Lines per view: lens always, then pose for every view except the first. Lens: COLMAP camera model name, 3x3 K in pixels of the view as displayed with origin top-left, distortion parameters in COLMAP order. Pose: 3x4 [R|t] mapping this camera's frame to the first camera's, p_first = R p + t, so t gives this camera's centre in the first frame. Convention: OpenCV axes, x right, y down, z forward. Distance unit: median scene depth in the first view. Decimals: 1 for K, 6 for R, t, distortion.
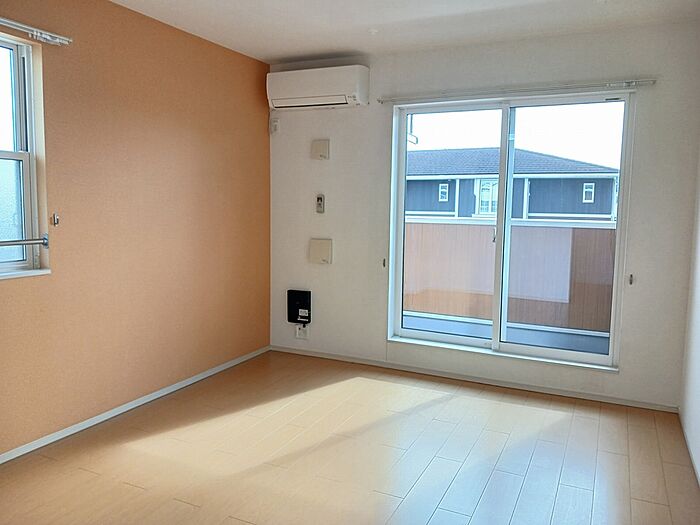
lens RADIAL K [[549.2, 0, 350.0], [0, 549.2, 262.5], [0, 0, 1]] dist [-0.007498, -0.006820]
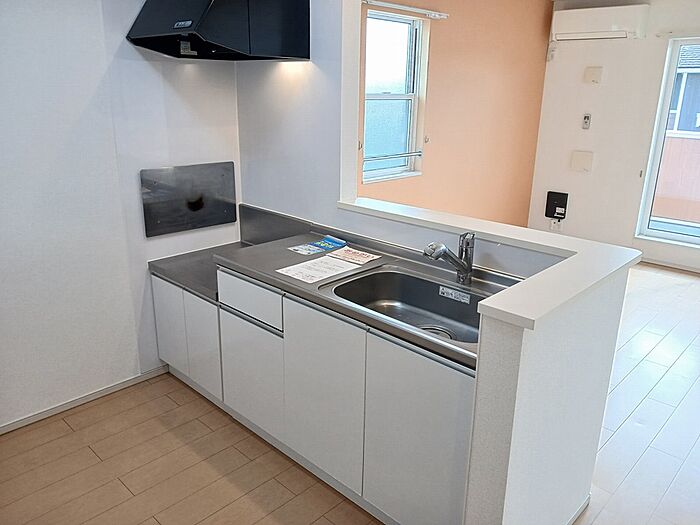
lens RADIAL K [[549.2, 0, 350.0], [0, 549.2, 262.5], [0, 0, 1]] dist [-0.007498, -0.006820]
pose [[0.949428, 0.094101, -0.299552, -0.168026], [-0.034753, 0.979666, 0.197602, -0.024670], [0.312055, -0.177199, 0.933393, -0.370820]]
